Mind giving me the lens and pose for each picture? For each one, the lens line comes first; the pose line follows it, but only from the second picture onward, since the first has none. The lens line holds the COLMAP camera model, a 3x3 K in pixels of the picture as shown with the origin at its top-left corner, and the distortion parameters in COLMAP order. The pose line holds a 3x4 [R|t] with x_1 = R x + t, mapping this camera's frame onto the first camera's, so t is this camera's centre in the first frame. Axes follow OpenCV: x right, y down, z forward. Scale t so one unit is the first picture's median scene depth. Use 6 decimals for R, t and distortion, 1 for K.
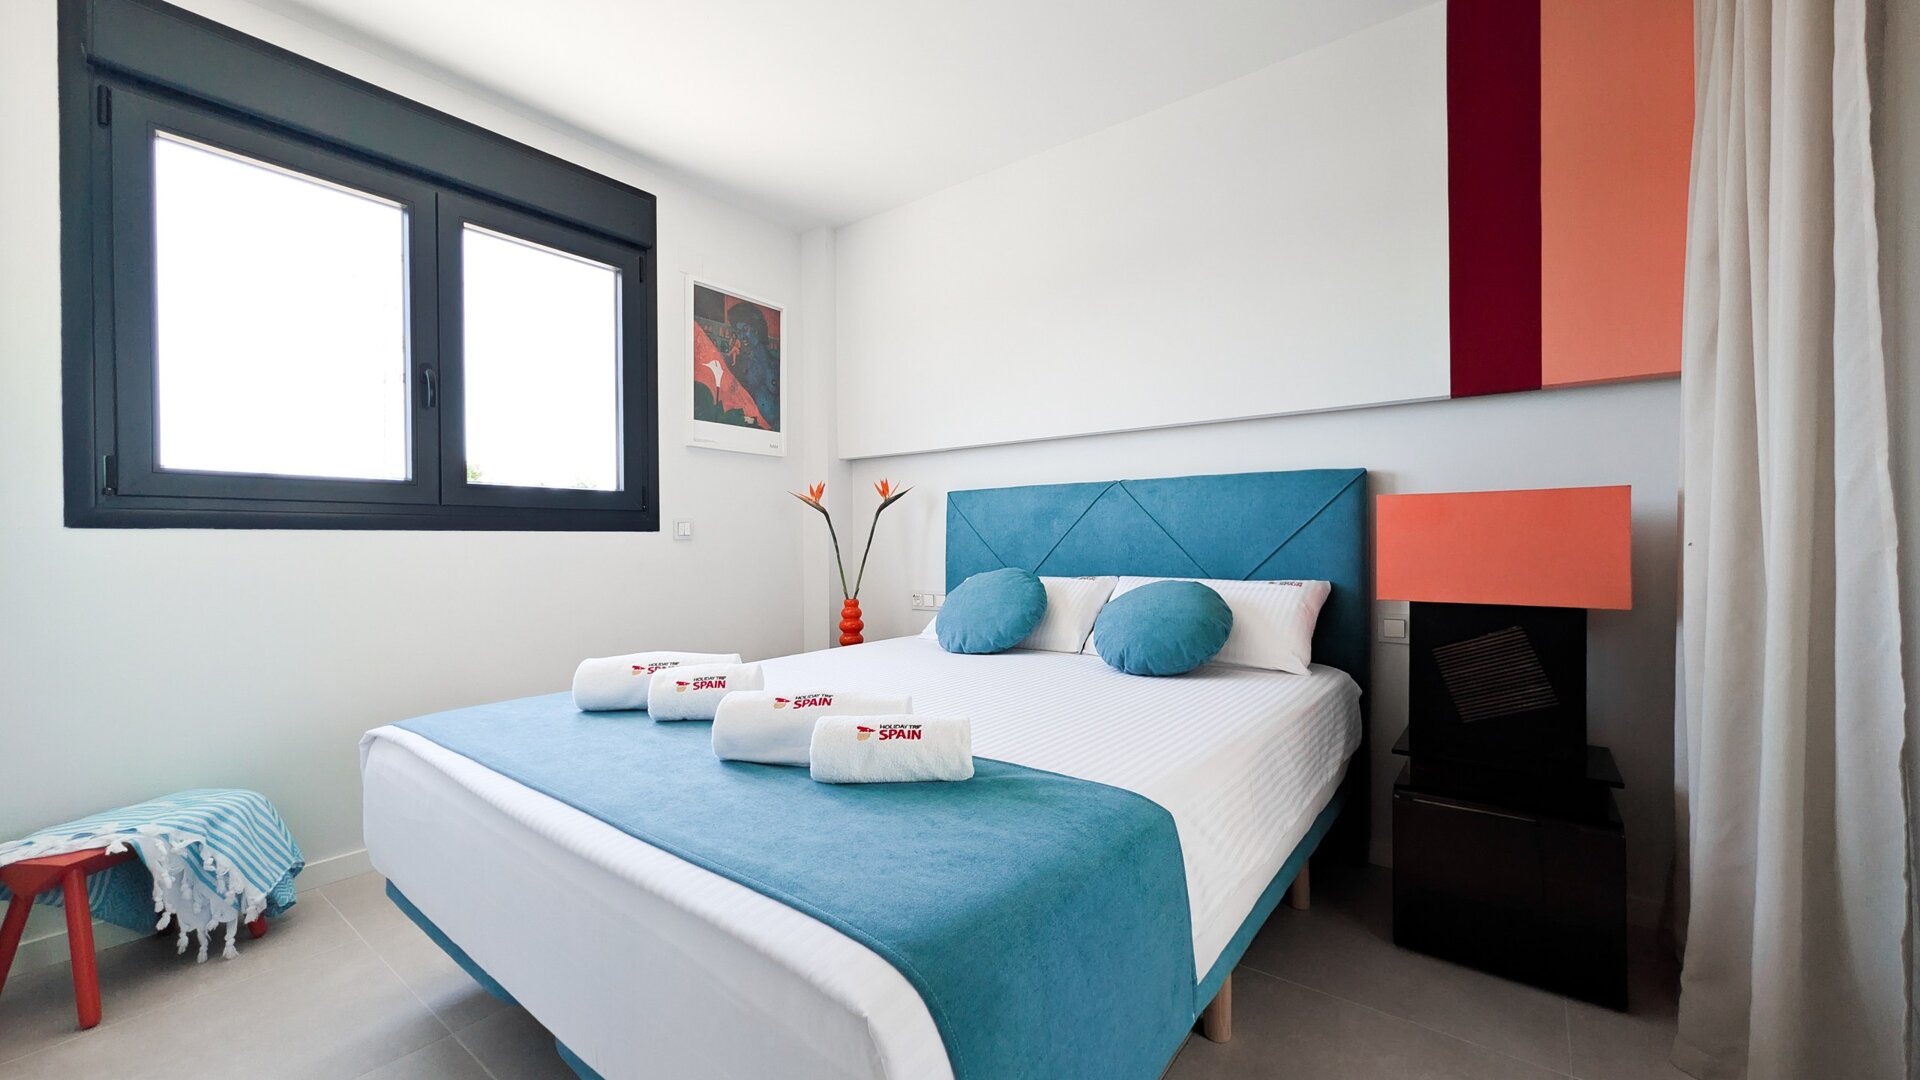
lens RADIAL K [[738.7, 0, 974.9], [0, 738.7, 531.1], [0, 0, 1]] dist [0.001781, 0.000478]
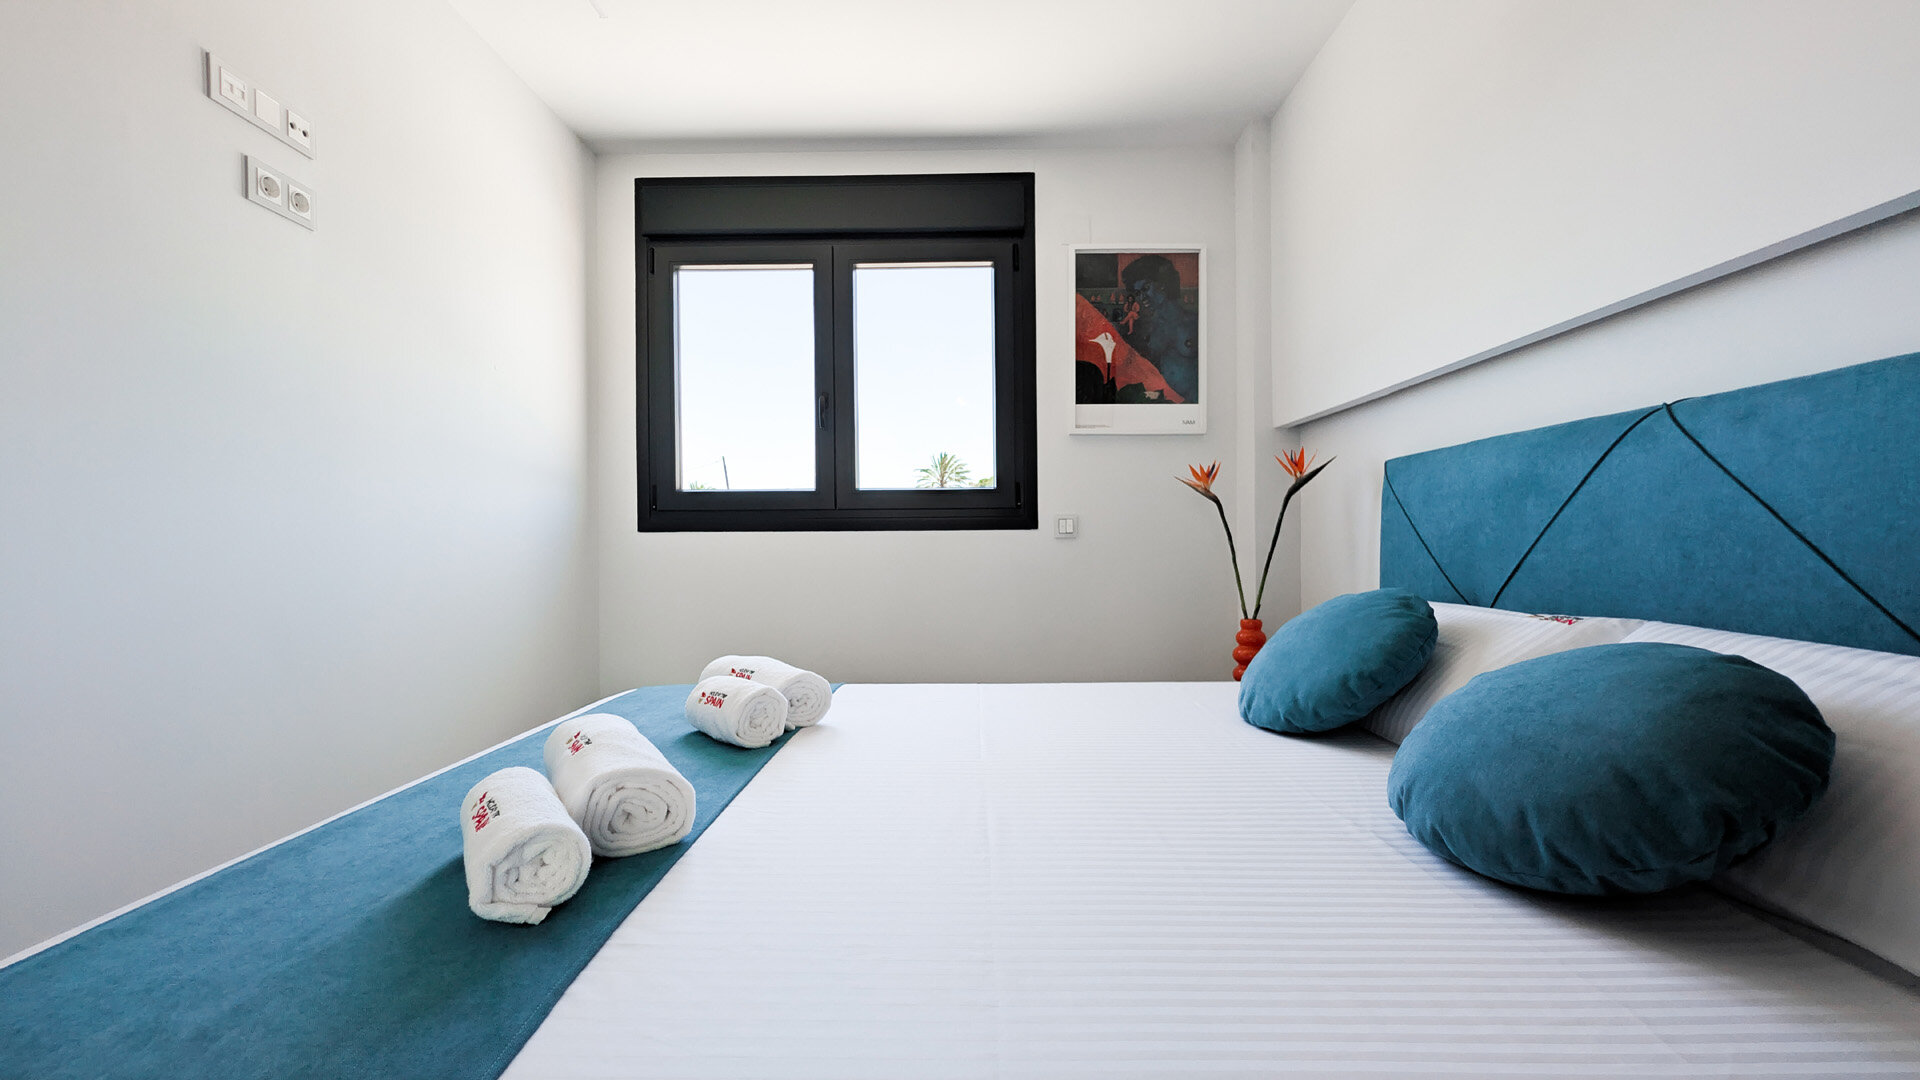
lens RADIAL K [[742.1, 0, 960.0], [0, 742.1, 540.0], [0, 0, 1]] dist [0.000238, 0.000018]
pose [[0.581019, 0.001318, -0.813889, 0.273564], [0.012769, 0.999861, 0.010734, 0.002758], [0.813790, -0.016630, 0.580921, 0.357194]]
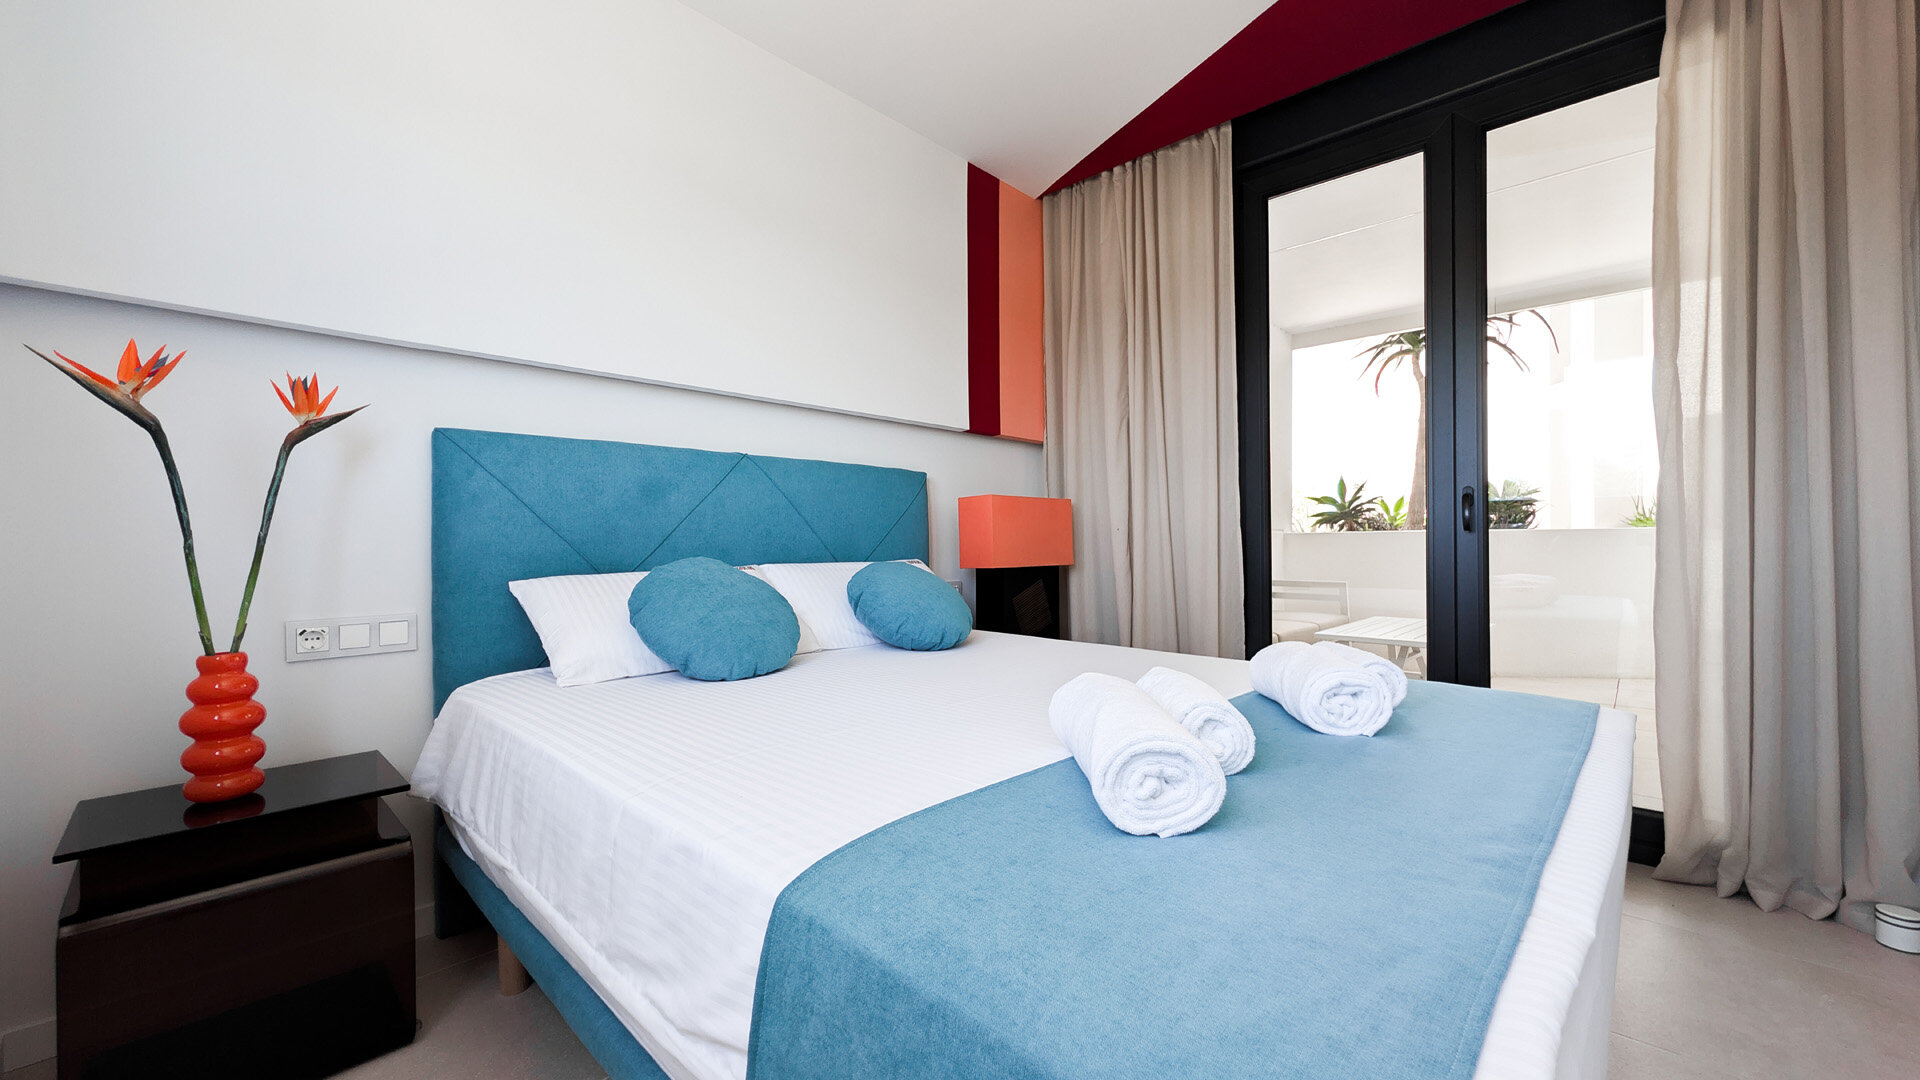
lens RADIAL K [[714.2, 0, 955.7], [0, 714.2, 532.0], [0, 0, 1]] dist [0.000375, -0.000008]
pose [[0.126717, 0.019856, 0.991740, -0.527529], [-0.007333, 0.999791, -0.019080, 0.031833], [-0.991912, -0.004855, 0.126836, 0.577218]]
